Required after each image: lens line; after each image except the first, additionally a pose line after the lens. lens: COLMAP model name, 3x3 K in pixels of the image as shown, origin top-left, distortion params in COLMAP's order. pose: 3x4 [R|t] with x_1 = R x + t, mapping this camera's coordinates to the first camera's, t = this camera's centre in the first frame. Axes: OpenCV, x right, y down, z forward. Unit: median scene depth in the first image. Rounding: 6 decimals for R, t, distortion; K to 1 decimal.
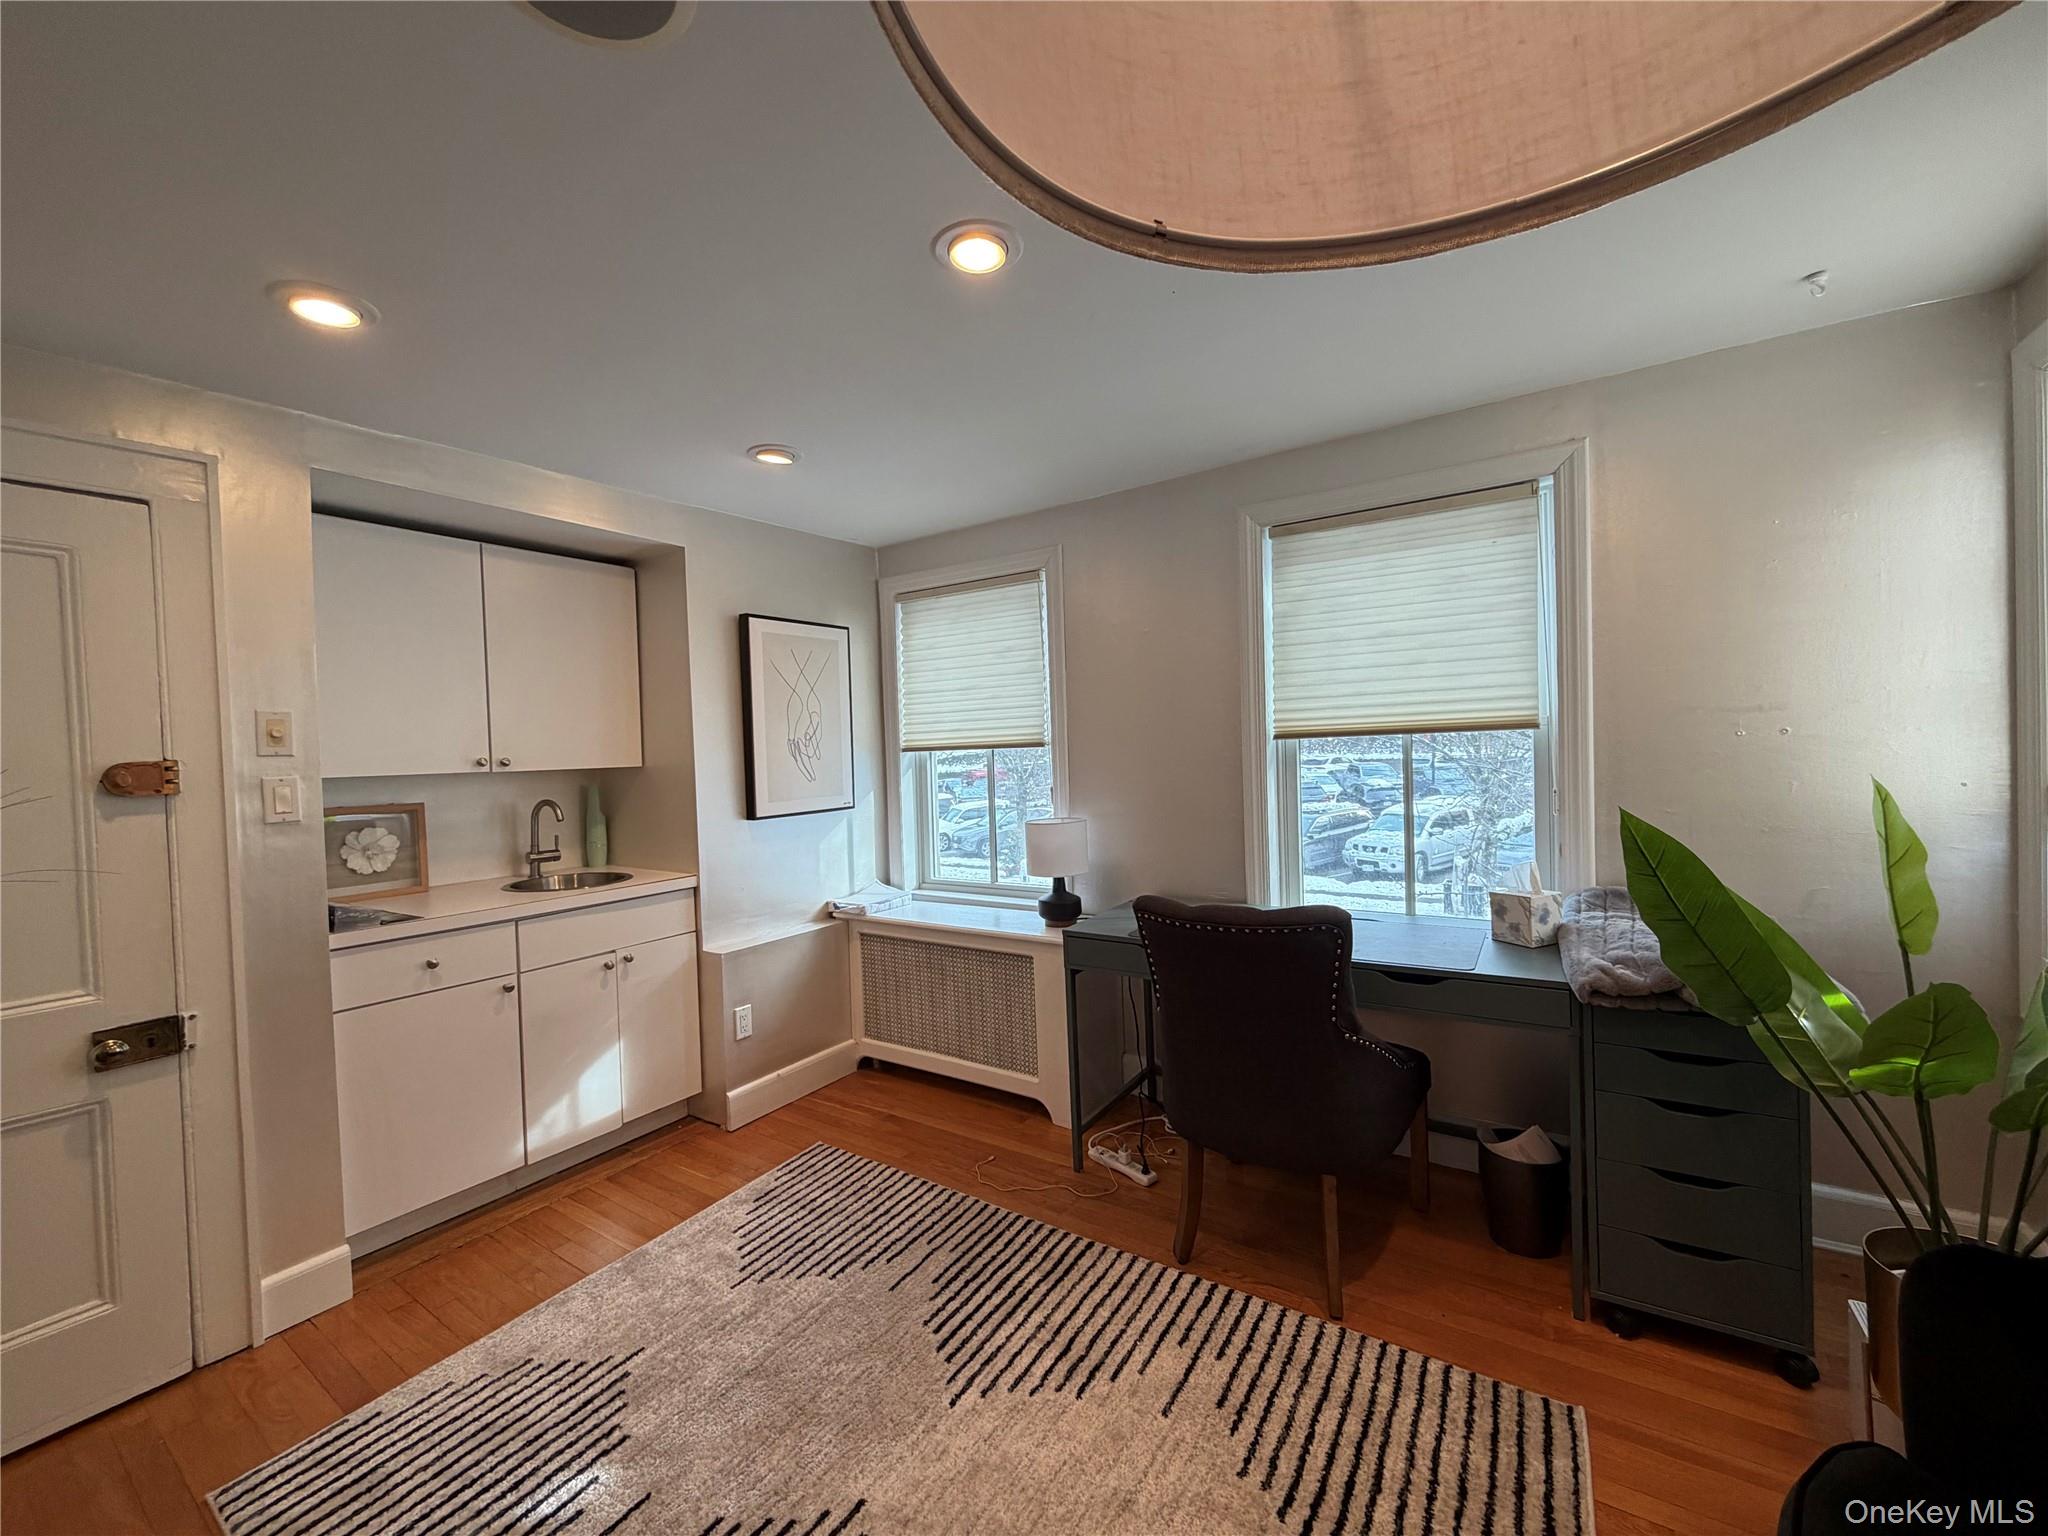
lens RADIAL K [[808.7, 0, 1016.4], [0, 808.7, 769.3], [0, 0, 1]] dist [-0.000571, 0.000231]
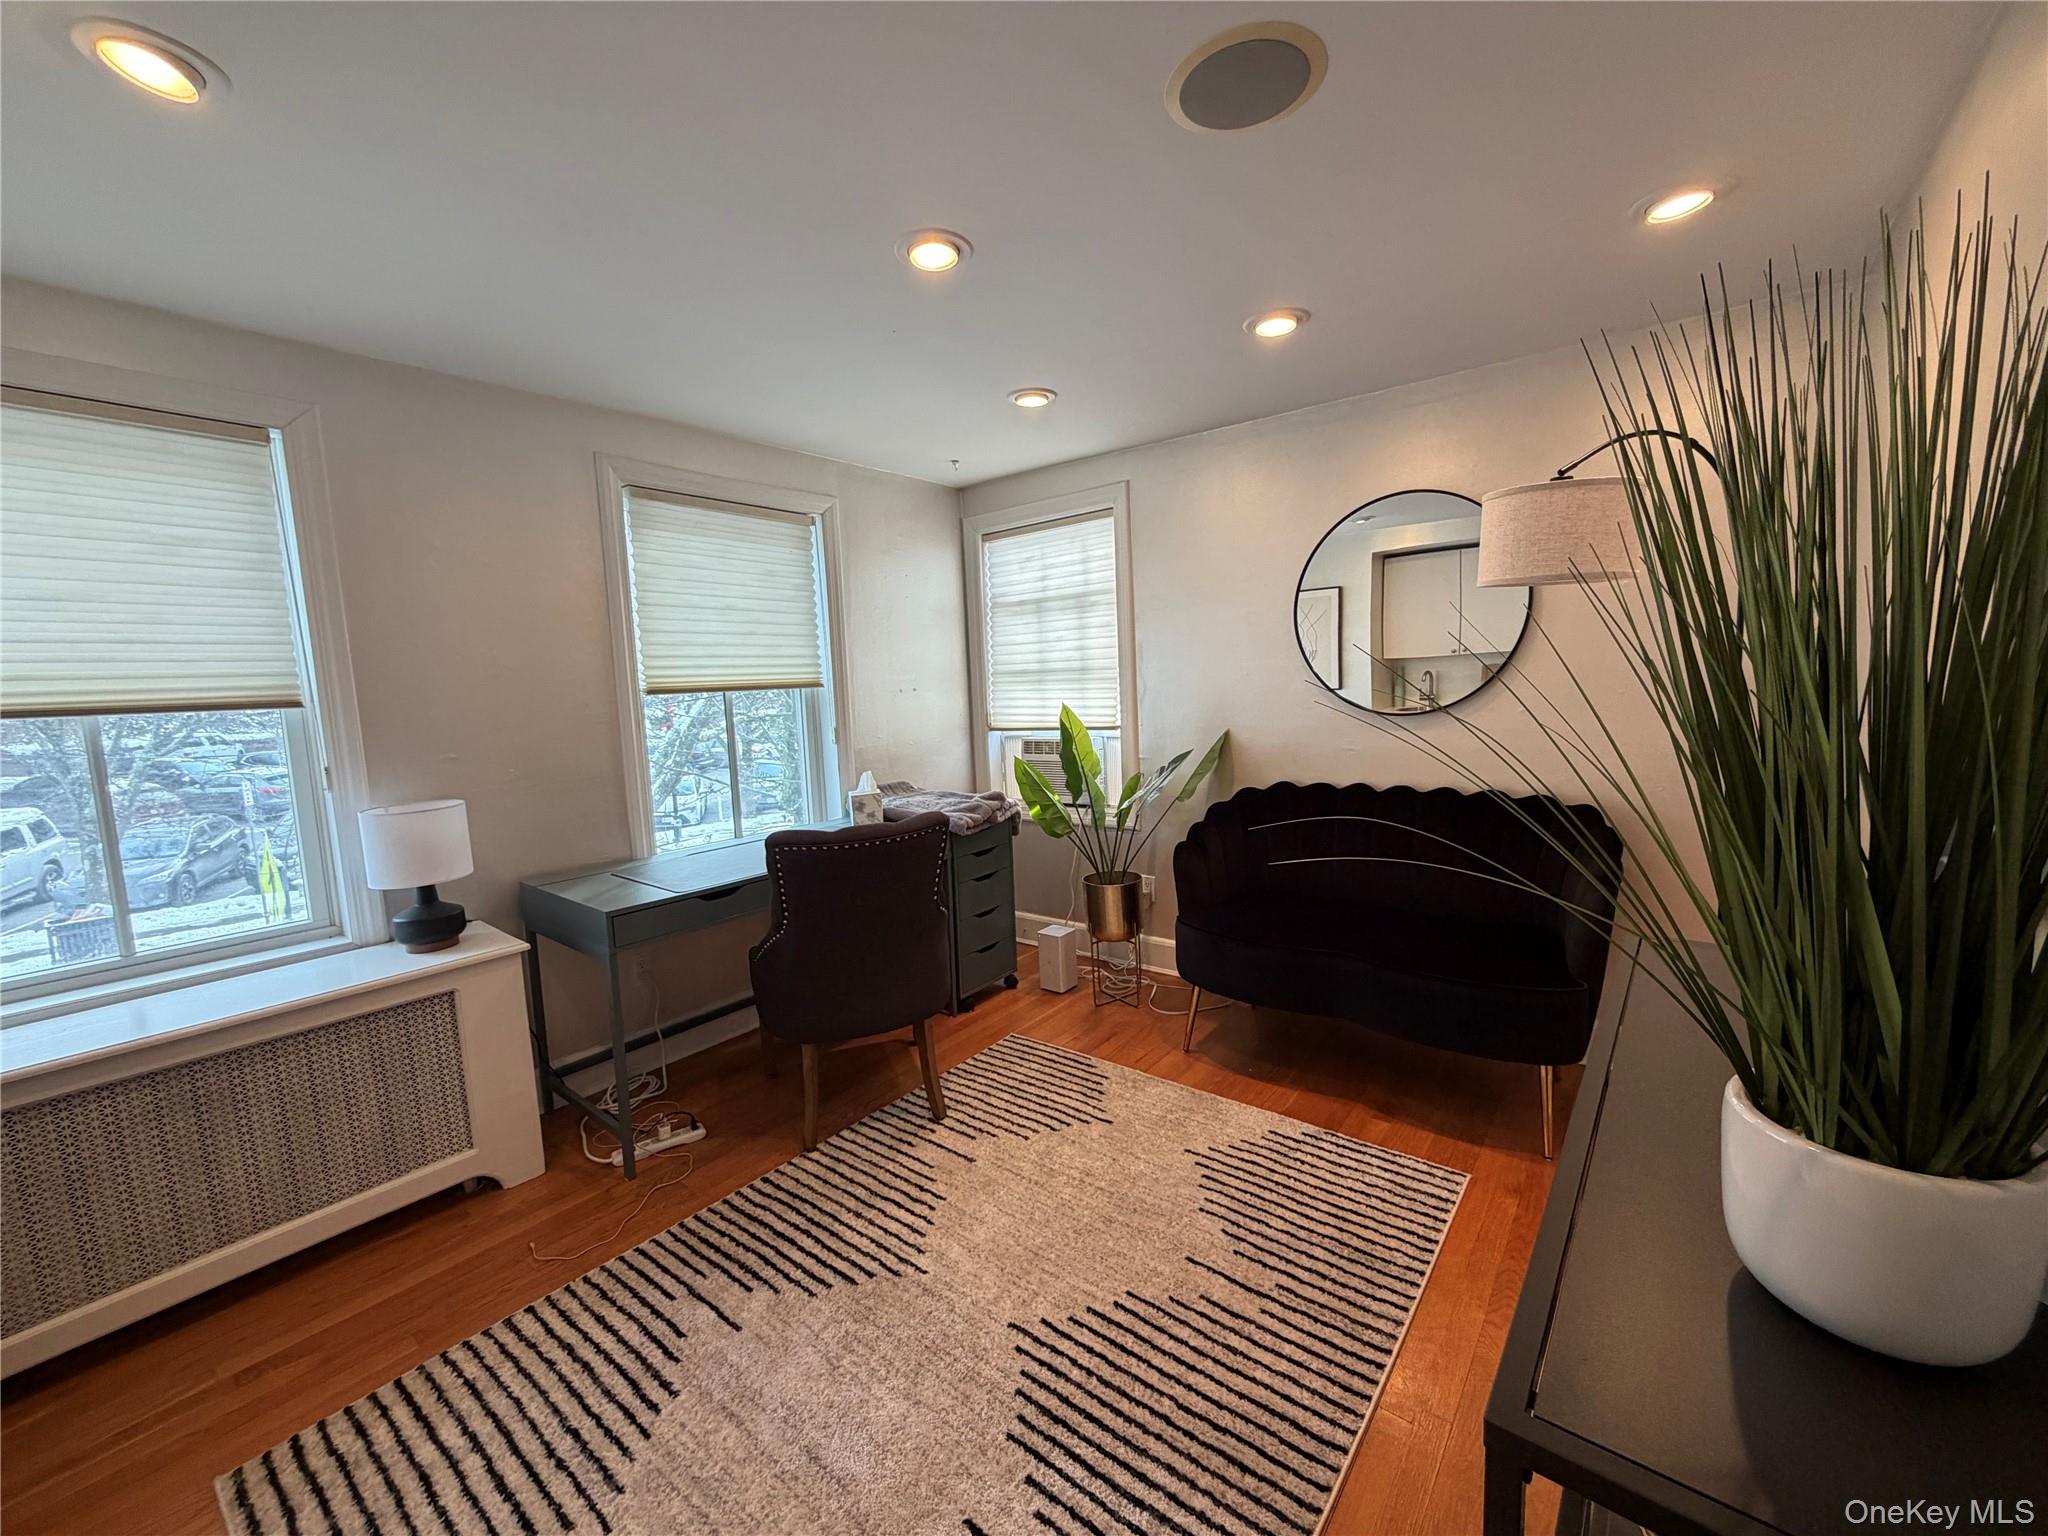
lens RADIAL K [[808.7, 0, 1016.4], [0, 808.7, 769.3], [0, 0, 1]] dist [-0.000571, 0.000231]
pose [[0.094306, -0.072275, 0.992916, -0.887412], [0.061734, 0.995866, 0.066627, 0.024281], [-0.993627, 0.055013, 0.098378, 0.577092]]
